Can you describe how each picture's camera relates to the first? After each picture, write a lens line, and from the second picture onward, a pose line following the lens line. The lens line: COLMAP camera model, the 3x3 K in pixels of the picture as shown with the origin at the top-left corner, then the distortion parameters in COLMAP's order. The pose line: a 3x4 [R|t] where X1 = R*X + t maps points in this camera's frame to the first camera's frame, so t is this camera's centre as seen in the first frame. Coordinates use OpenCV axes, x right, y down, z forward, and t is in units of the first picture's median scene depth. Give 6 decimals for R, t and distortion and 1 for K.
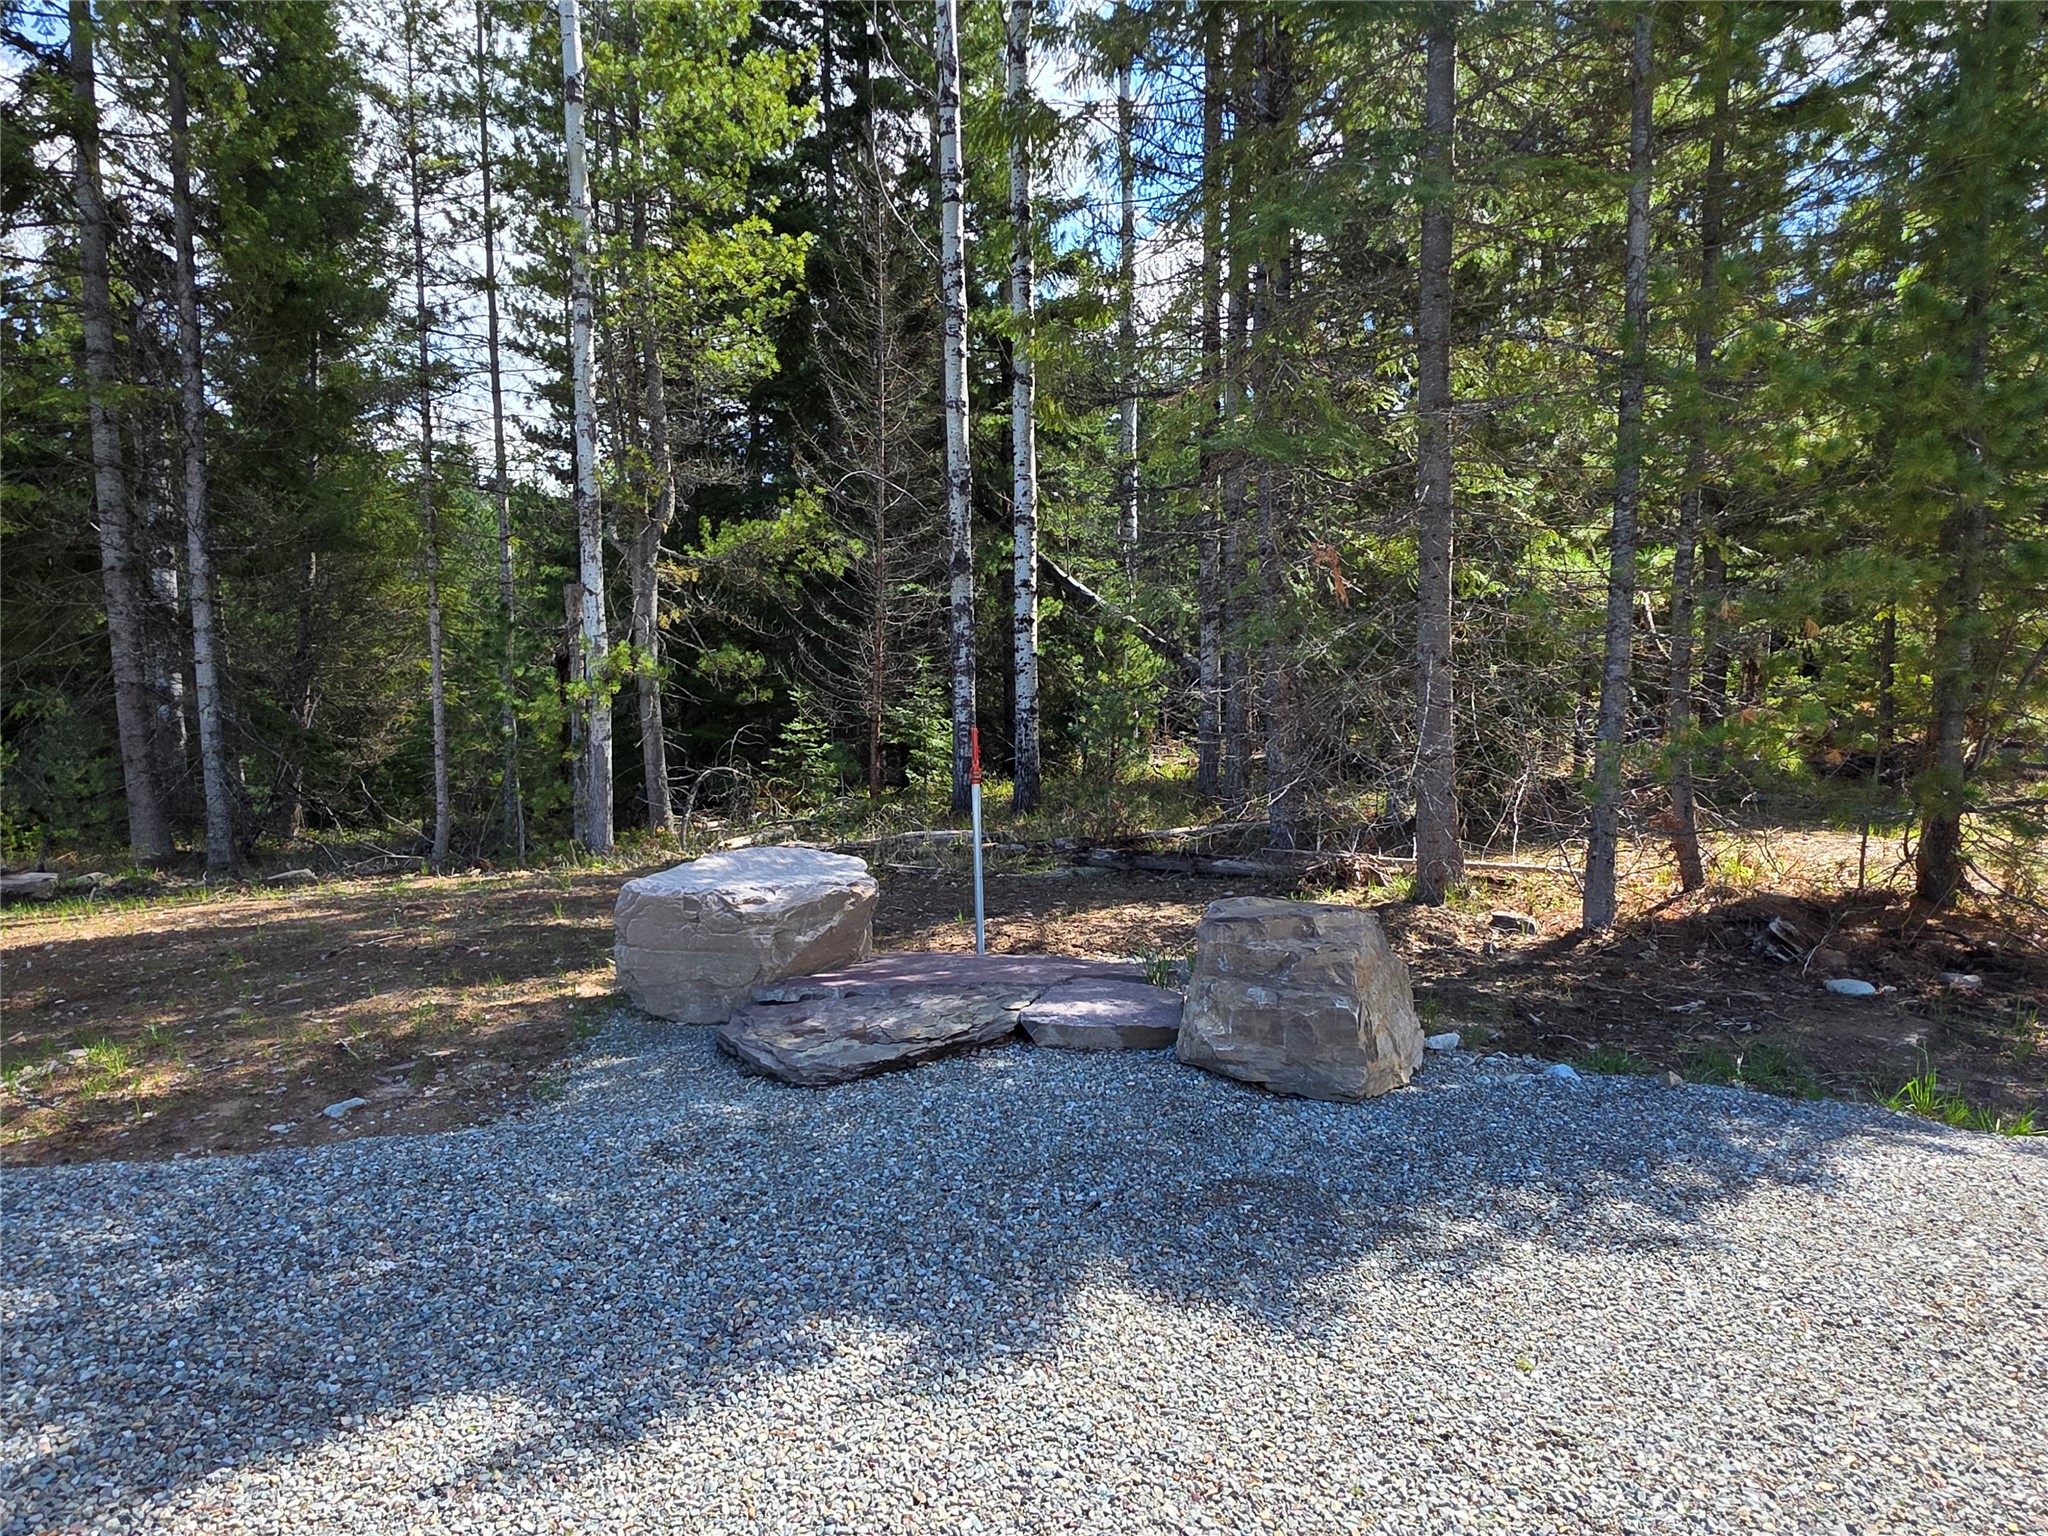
lens RADIAL K [[1132.1, 0, 1028.2], [0, 1132.1, 765.6], [0, 0, 1]] dist [0.000873, 0.000261]
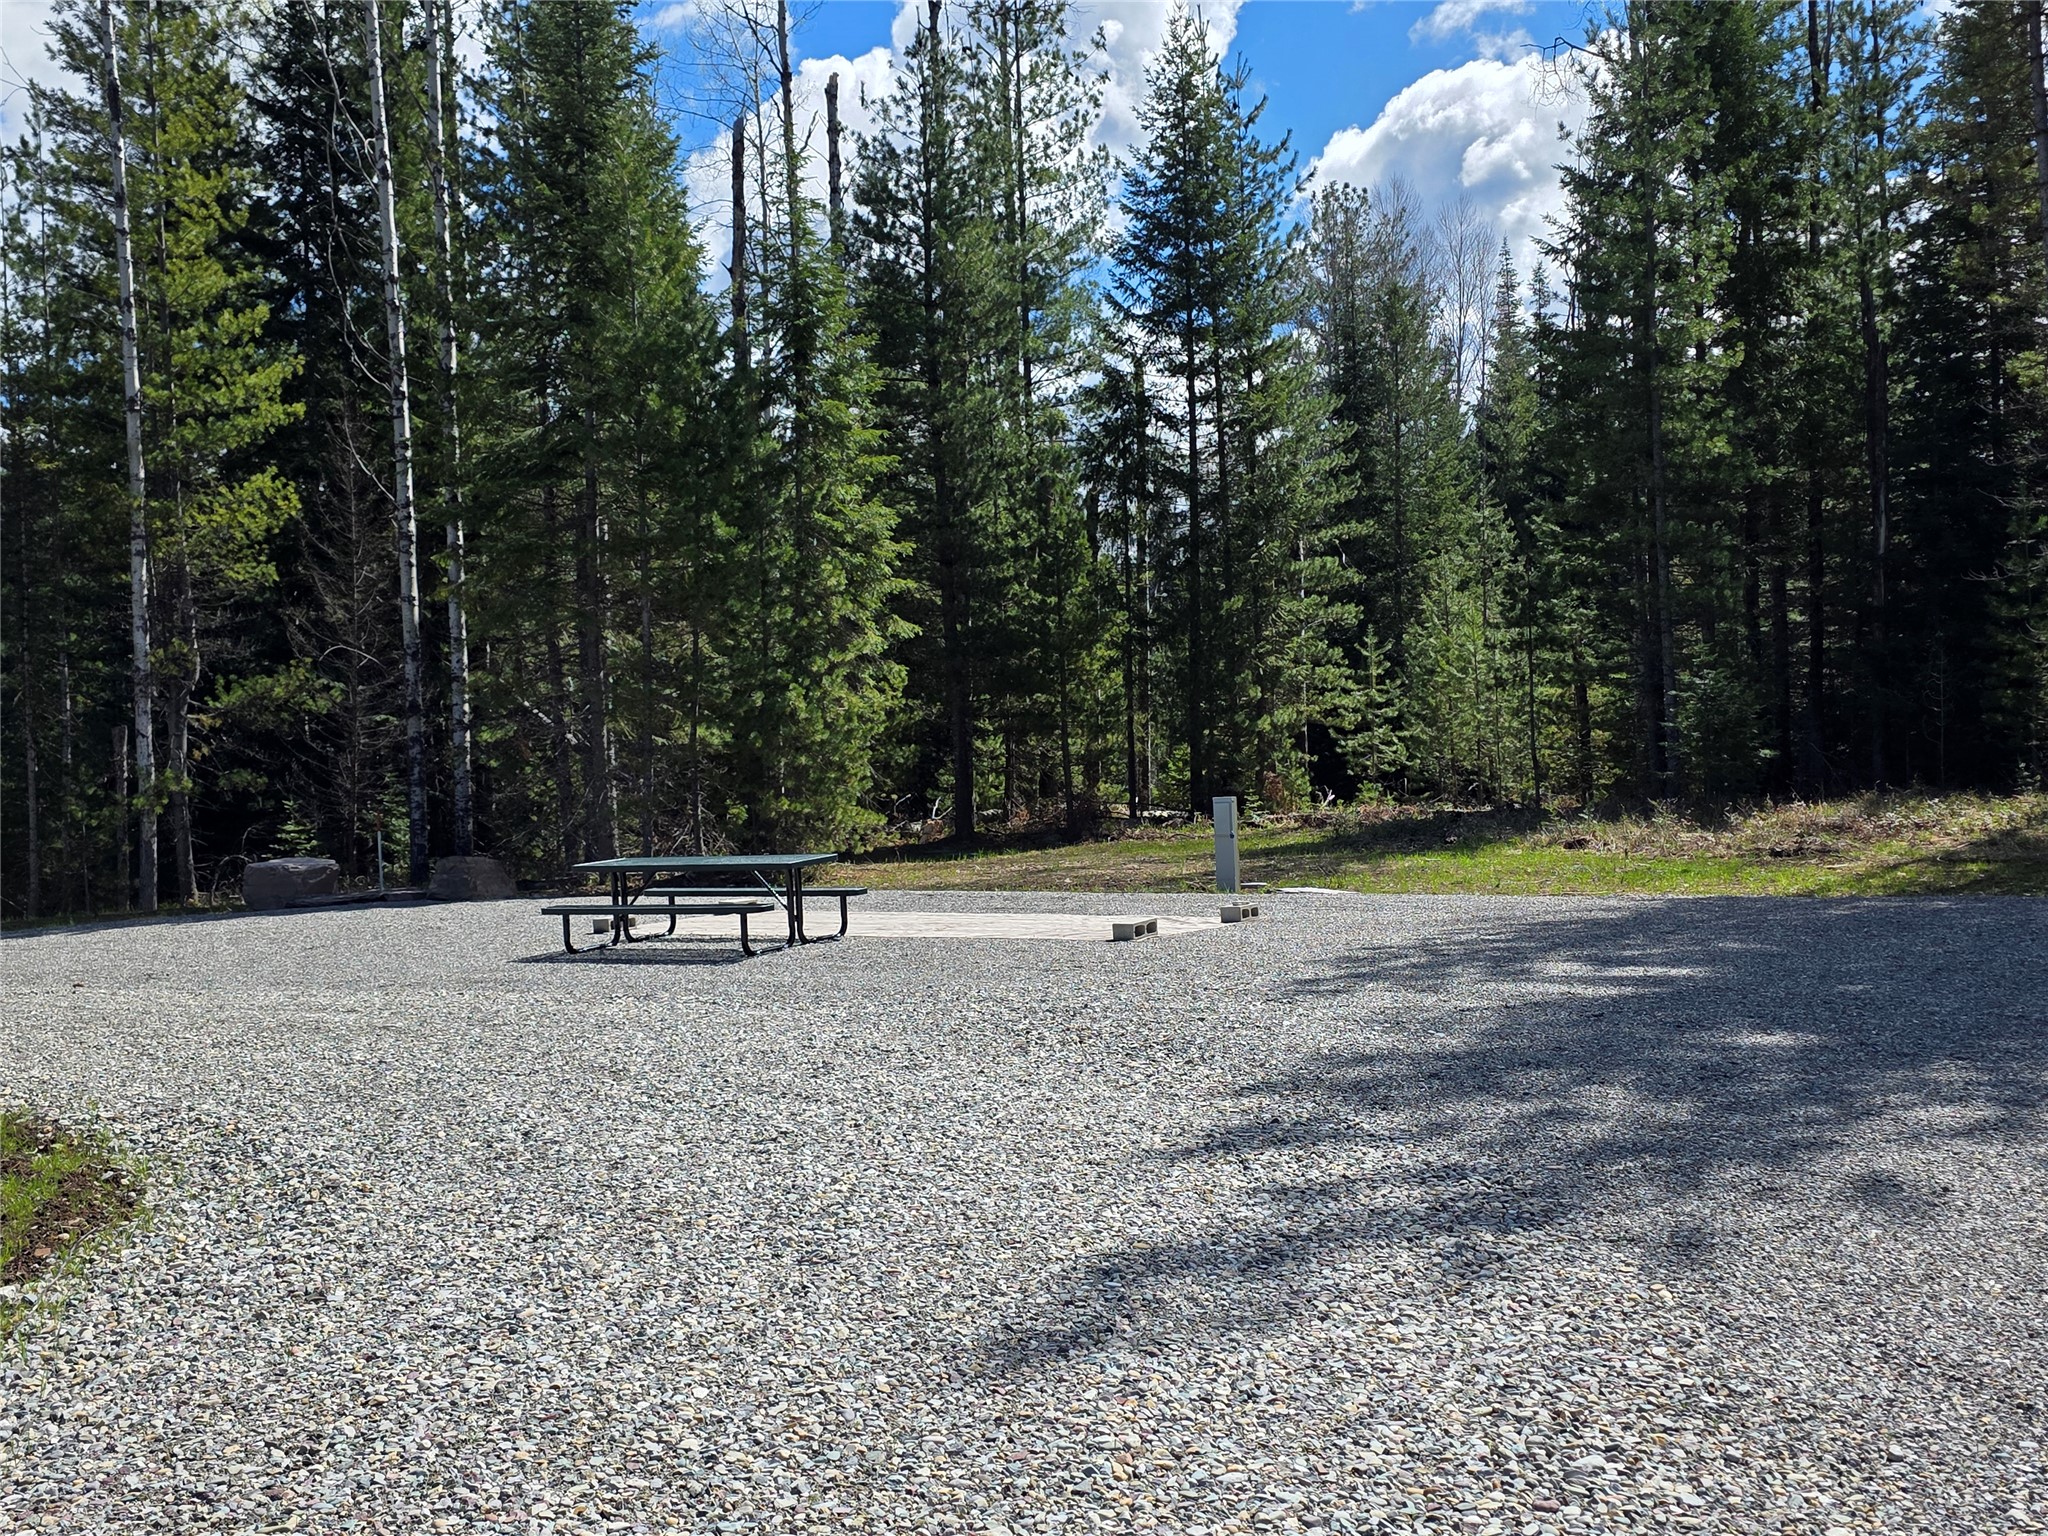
lens RADIAL K [[1973.5, 0, 1023.0], [0, 1973.5, 775.5], [0, 0, 1]] dist [0.052324, 0.000000]
pose [[0.984865, -0.020345, 0.172128, 0.269765], [0.033307, 0.996793, -0.072756, 0.115417], [-0.170096, 0.077388, 0.982384, -1.609266]]
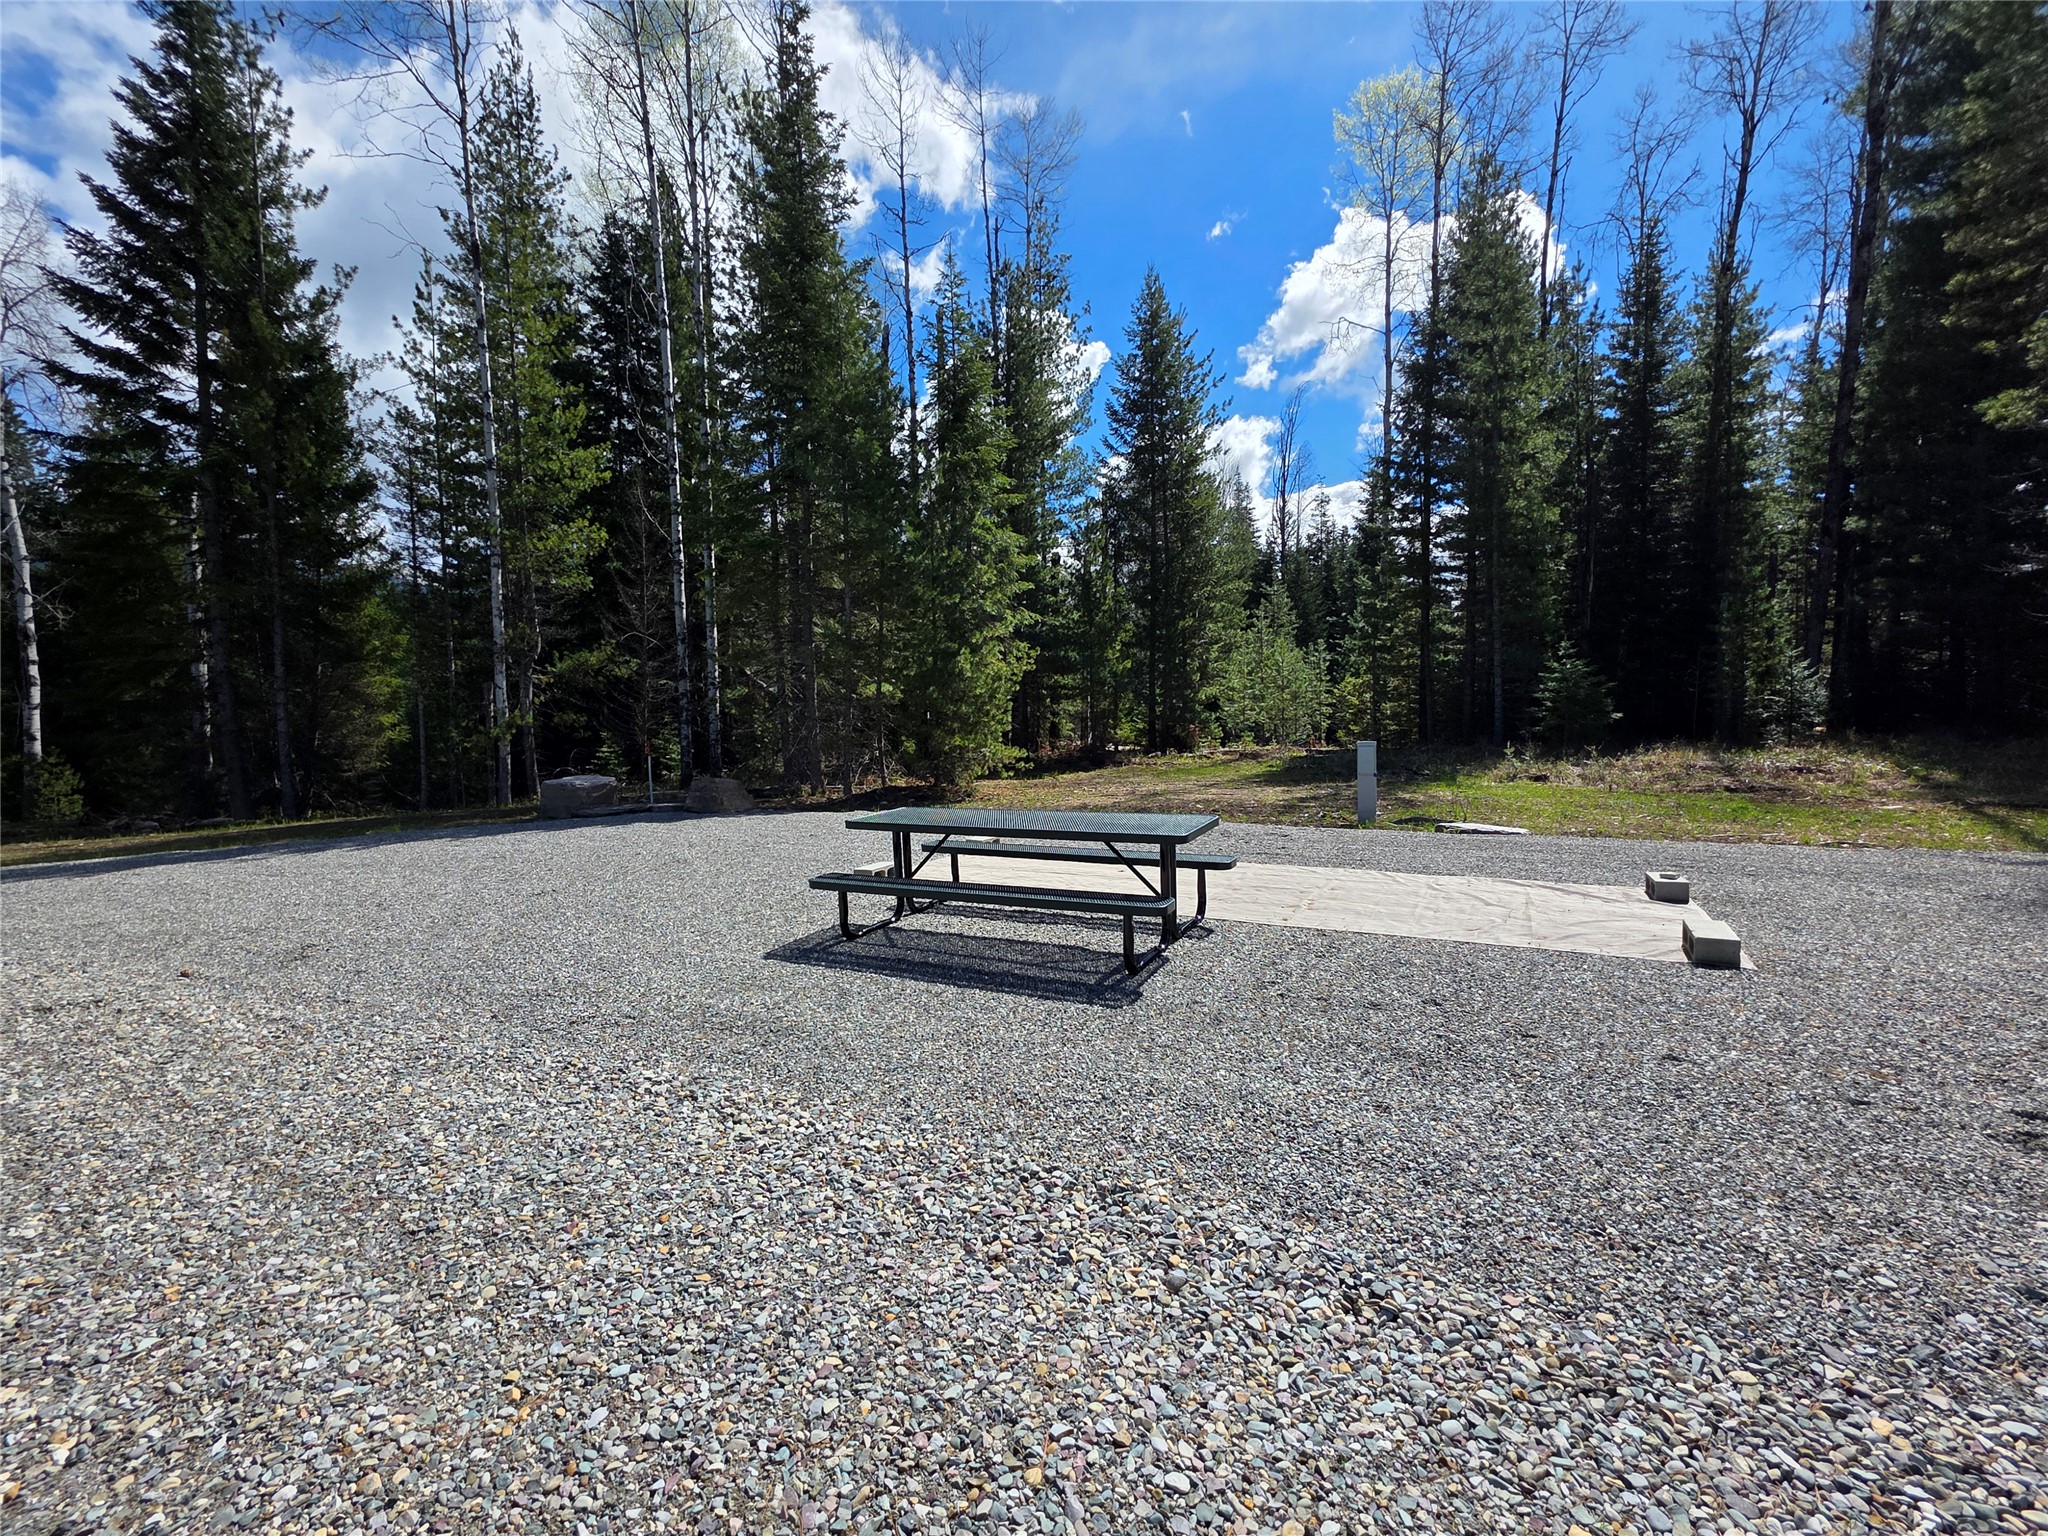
lens RADIAL K [[828.6, 0, 1019.4], [0, 828.6, 765.0], [0, 0, 1]] dist [-0.009374, 0.000014]
pose [[0.969824, -0.015740, 0.243298, 0.187308], [0.022499, 0.999434, -0.025027, 0.056305], [-0.242766, 0.029746, 0.969629, -0.745960]]
